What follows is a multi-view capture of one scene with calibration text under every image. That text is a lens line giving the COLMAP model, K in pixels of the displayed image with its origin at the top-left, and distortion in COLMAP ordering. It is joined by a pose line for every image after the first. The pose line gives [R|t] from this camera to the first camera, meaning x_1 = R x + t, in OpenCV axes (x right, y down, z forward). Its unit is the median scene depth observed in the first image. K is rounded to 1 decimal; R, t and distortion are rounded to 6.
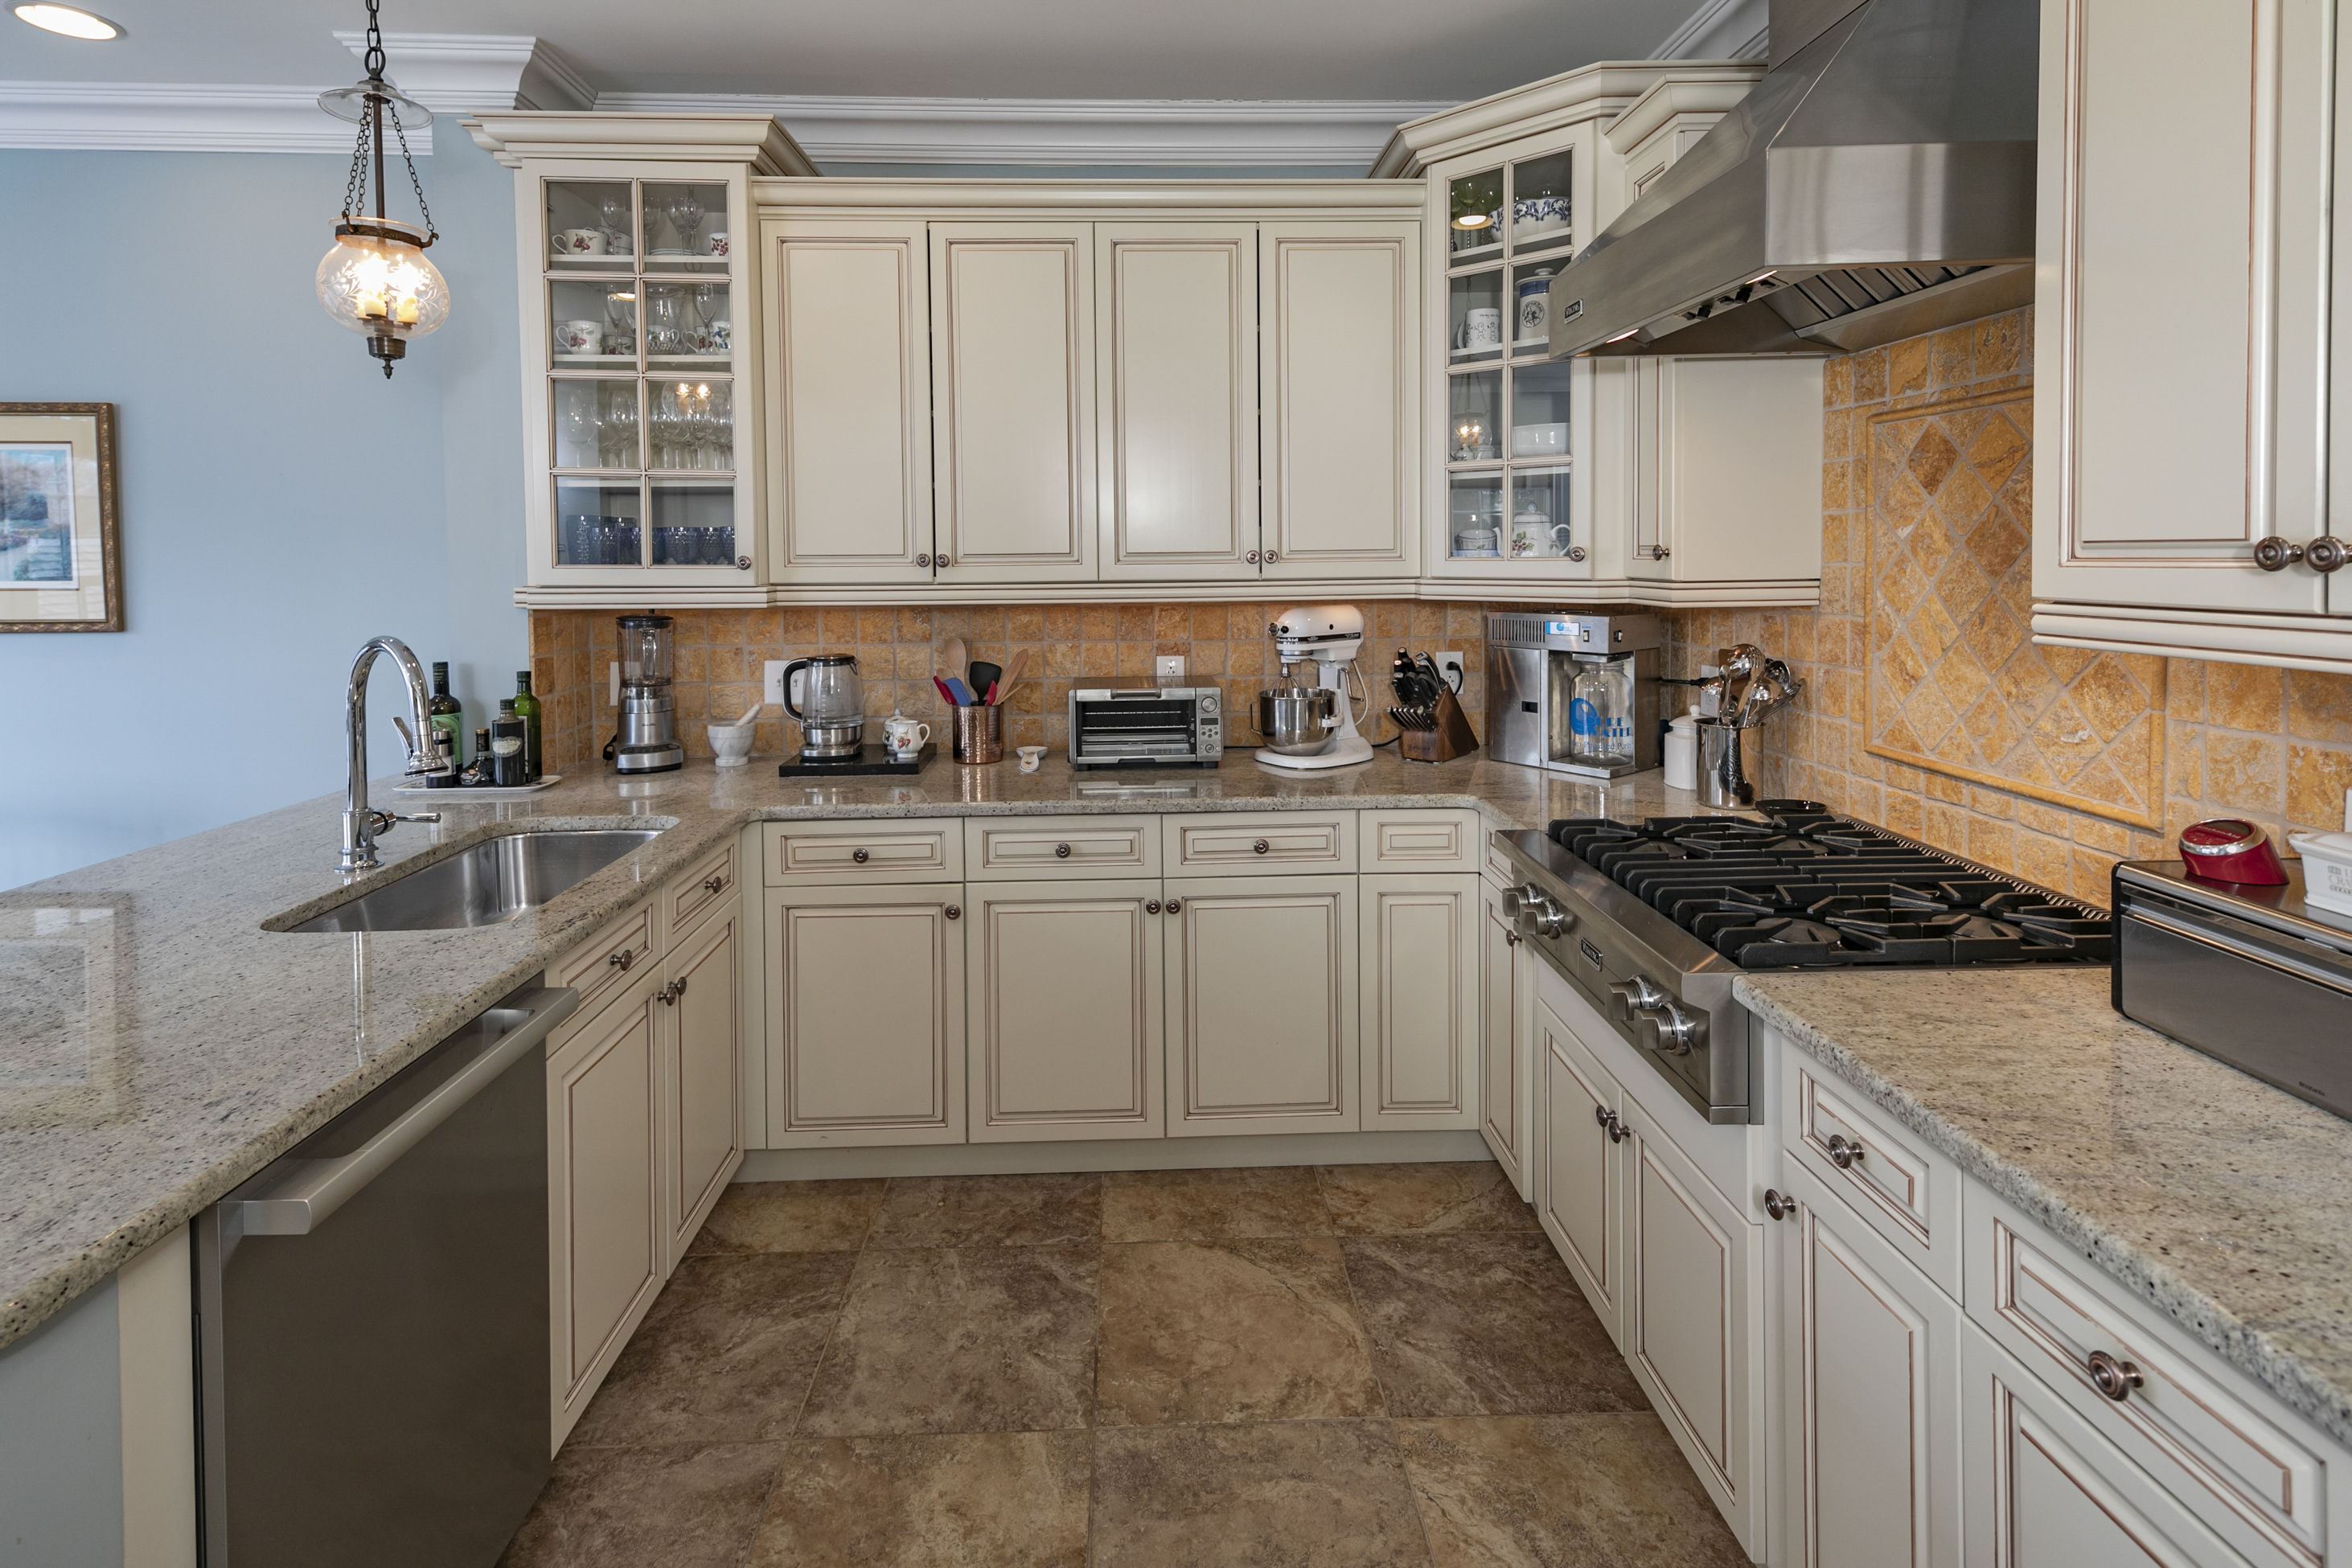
lens RADIAL K [[1126.3, 0, 1169.8], [0, 1126.3, 638.9], [0, 0, 1]] dist [0.028276, -0.009383]
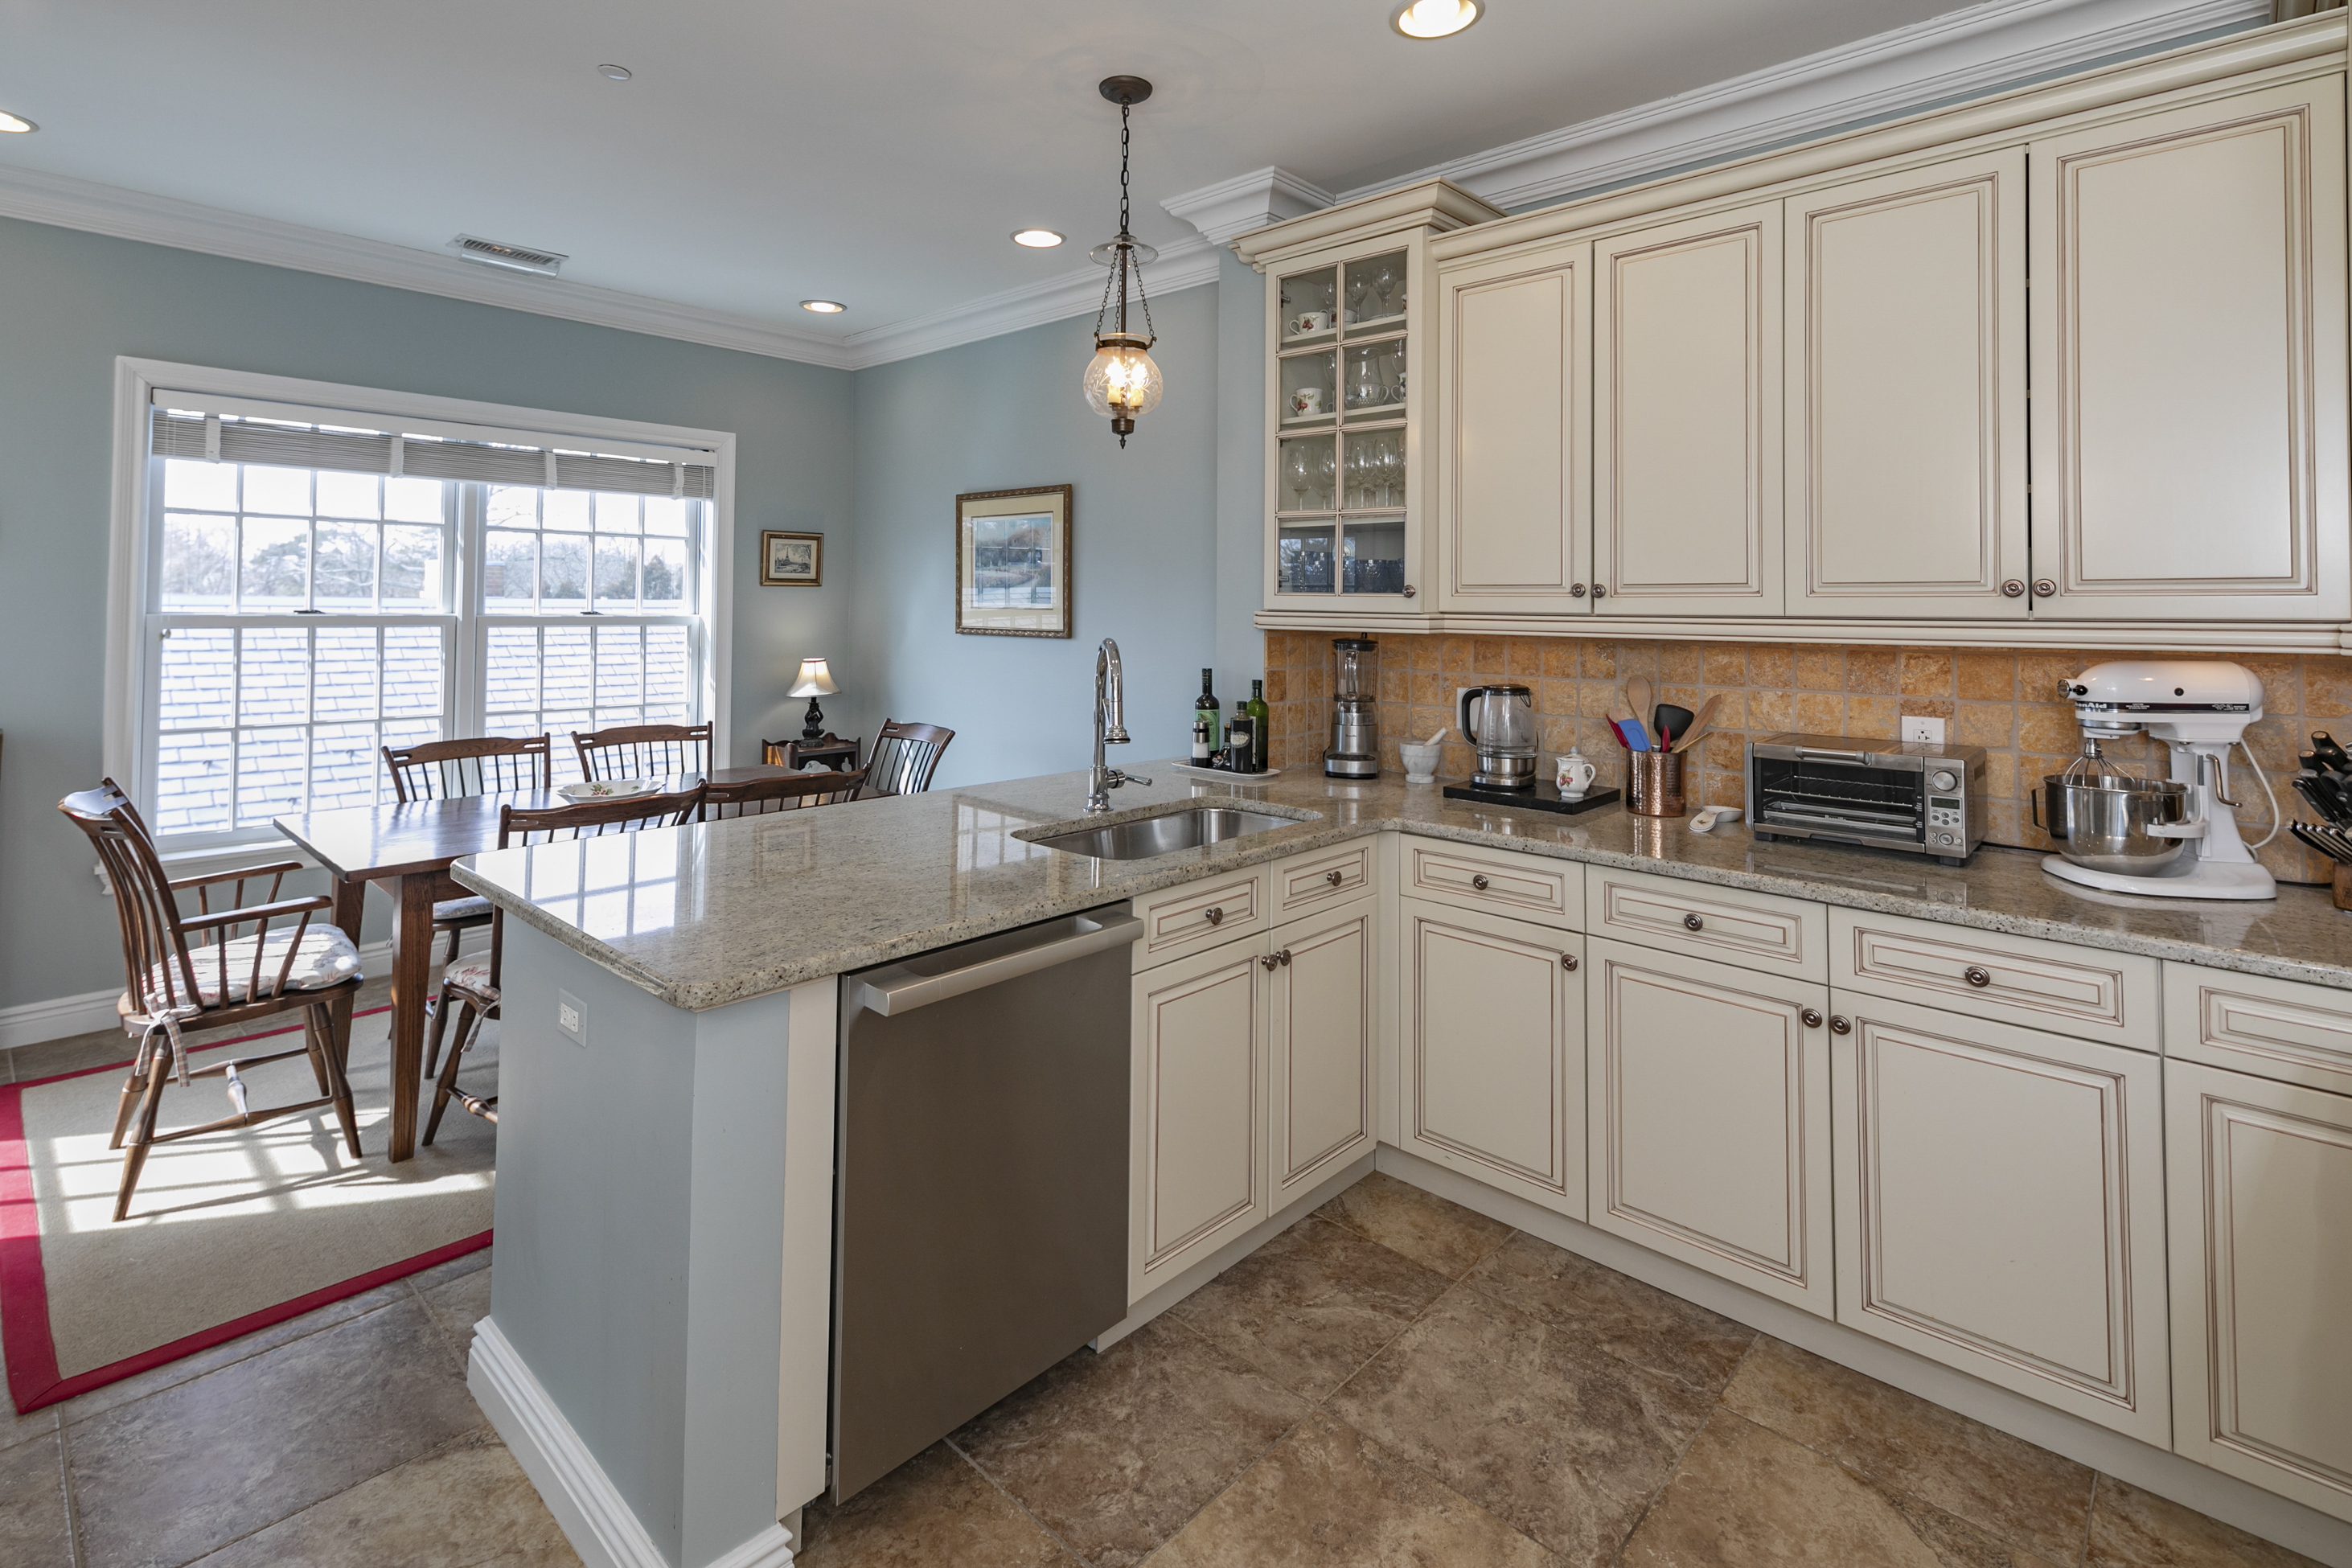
lens RADIAL K [[1128.2, 0, 1163.3], [0, 1128.2, 628.9], [0, 0, 1]] dist [0.029341, -0.009802]
pose [[0.700600, 0.029705, -0.712936, 0.225389], [-0.067713, 0.997392, -0.024984, 0.011280], [0.710334, 0.065779, 0.700784, 0.077478]]
